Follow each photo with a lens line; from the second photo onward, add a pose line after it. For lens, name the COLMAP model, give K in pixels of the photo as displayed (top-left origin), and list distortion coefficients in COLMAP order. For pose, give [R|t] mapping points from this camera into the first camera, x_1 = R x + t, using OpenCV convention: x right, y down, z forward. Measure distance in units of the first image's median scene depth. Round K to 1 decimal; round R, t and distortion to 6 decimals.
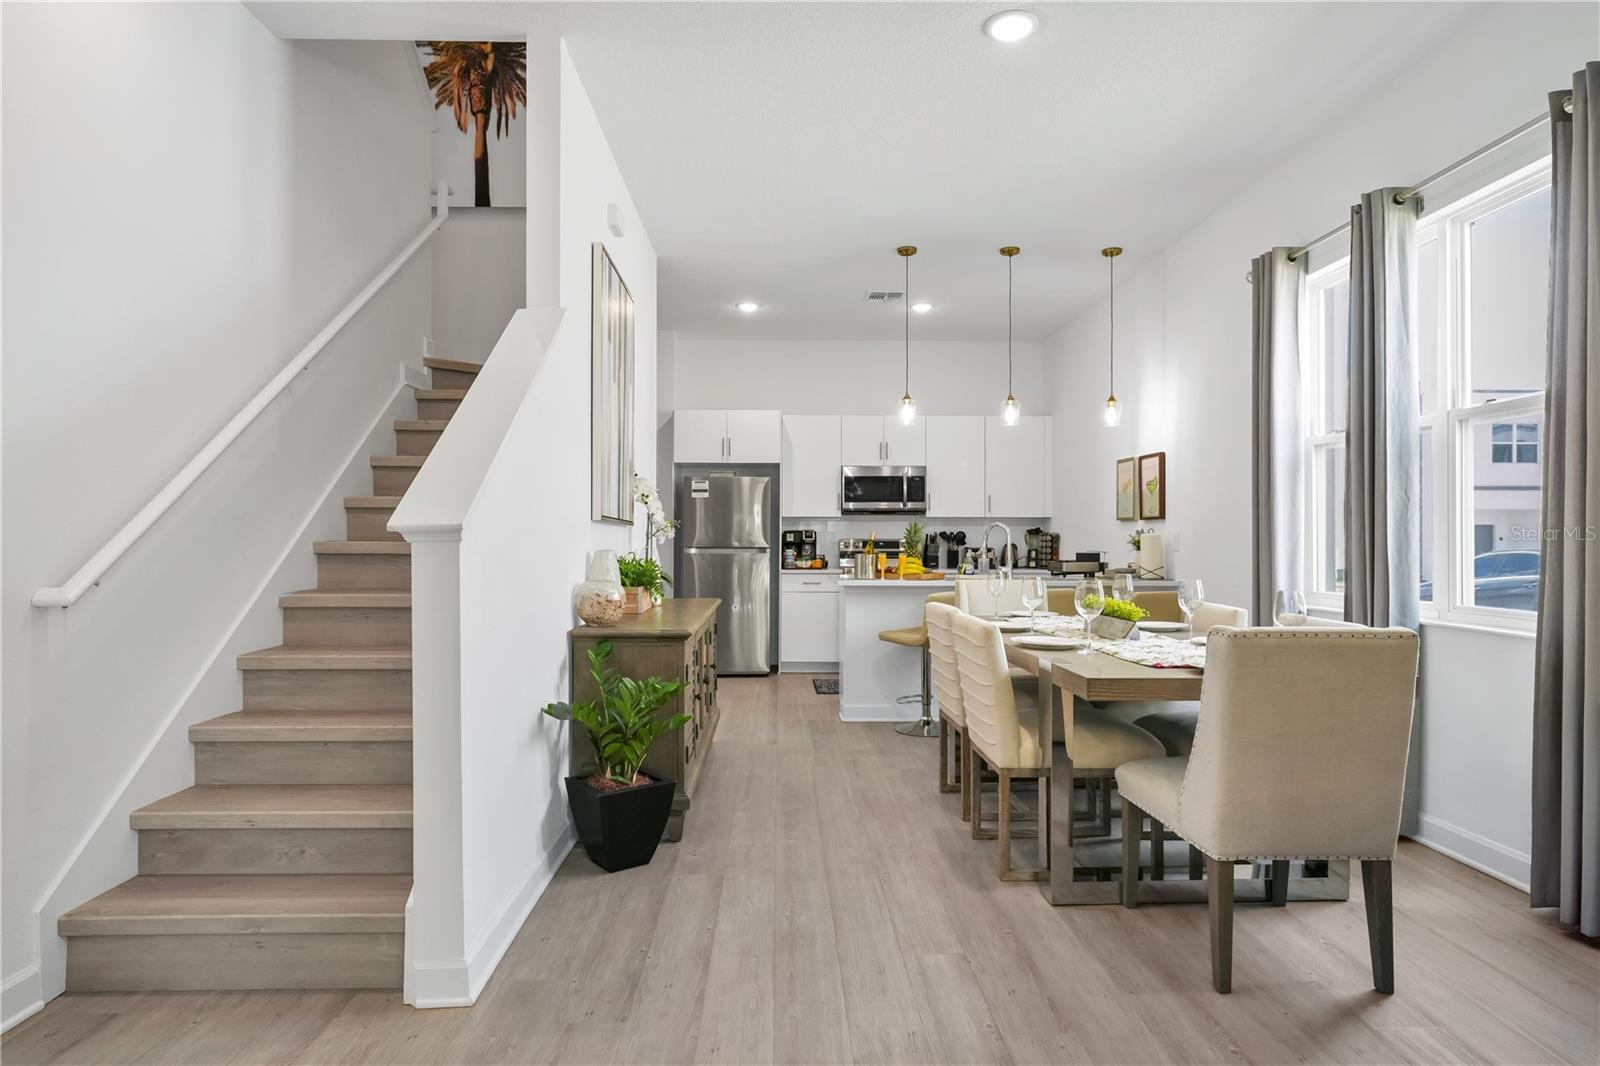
lens RADIAL K [[901.6, 0, 800.0], [0, 901.6, 533.0], [0, 0, 1]] dist [-0.000397, 0.000271]
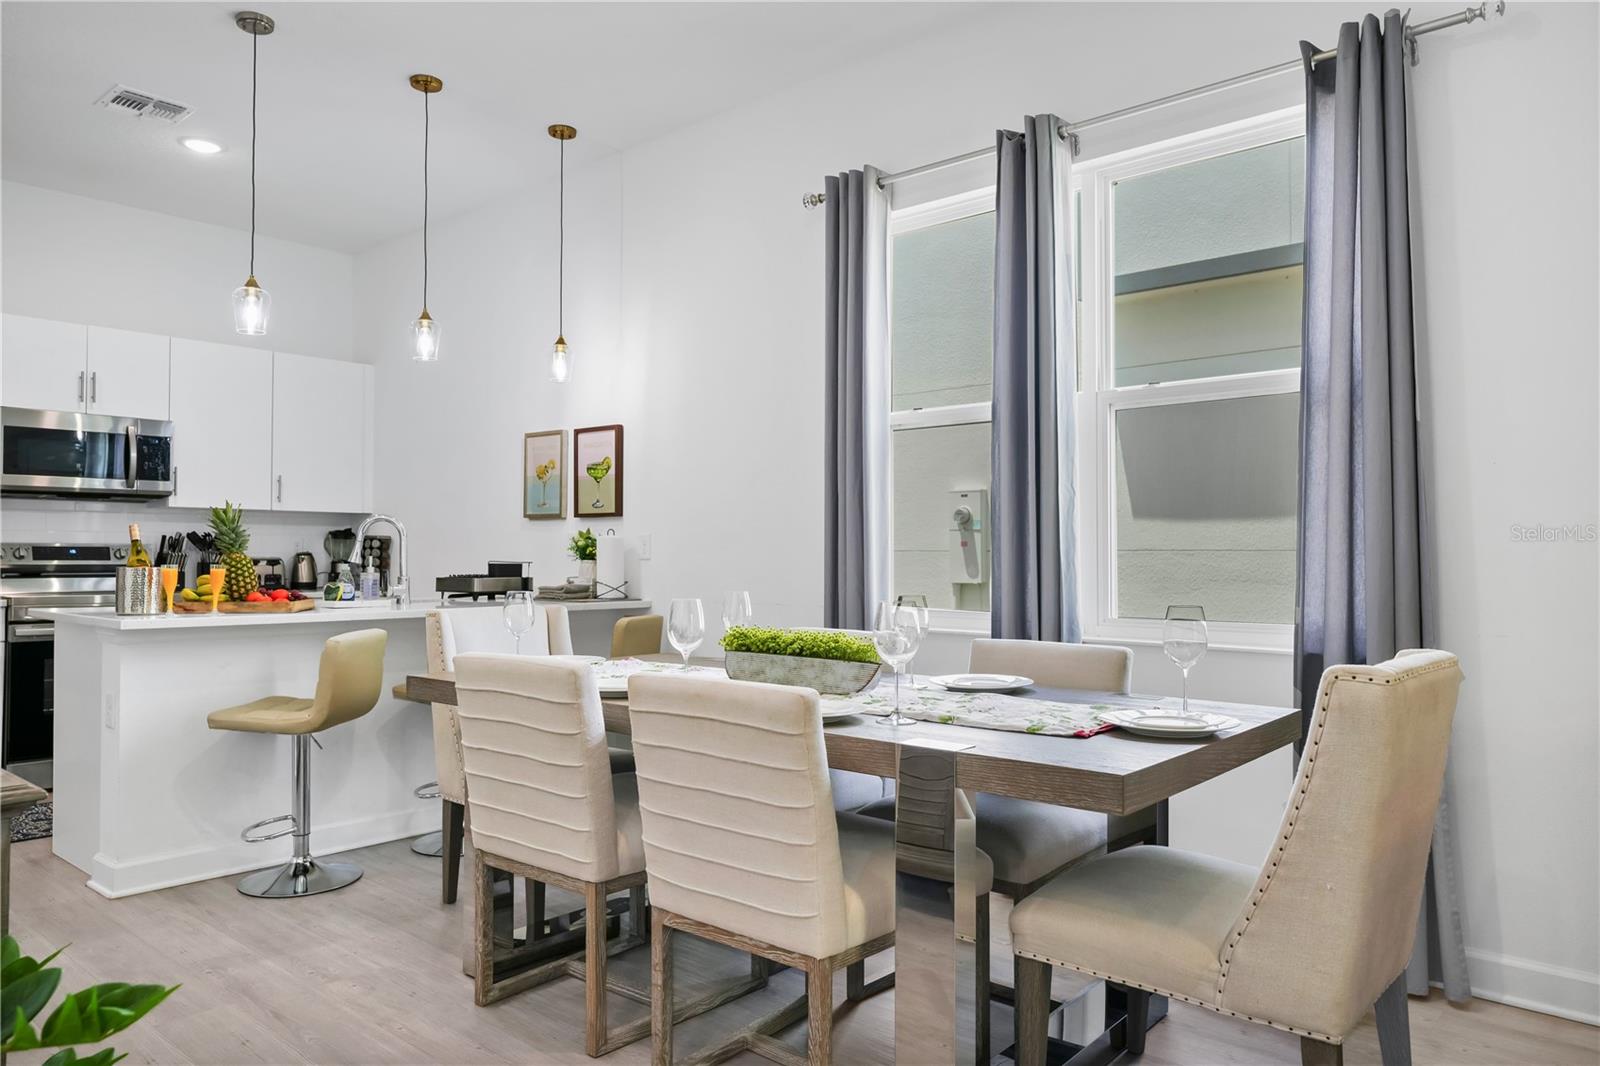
lens RADIAL K [[1066.0, 0, 800.0], [0, 1066.0, 533.0], [0, 0, 1]] dist [-0.003095, -0.001027]
pose [[0.676933, 0.017590, 0.735834, -0.124636], [-0.008168, 0.999832, -0.016387, 0.010374], [-0.735999, 0.005082, 0.676963, 0.289847]]
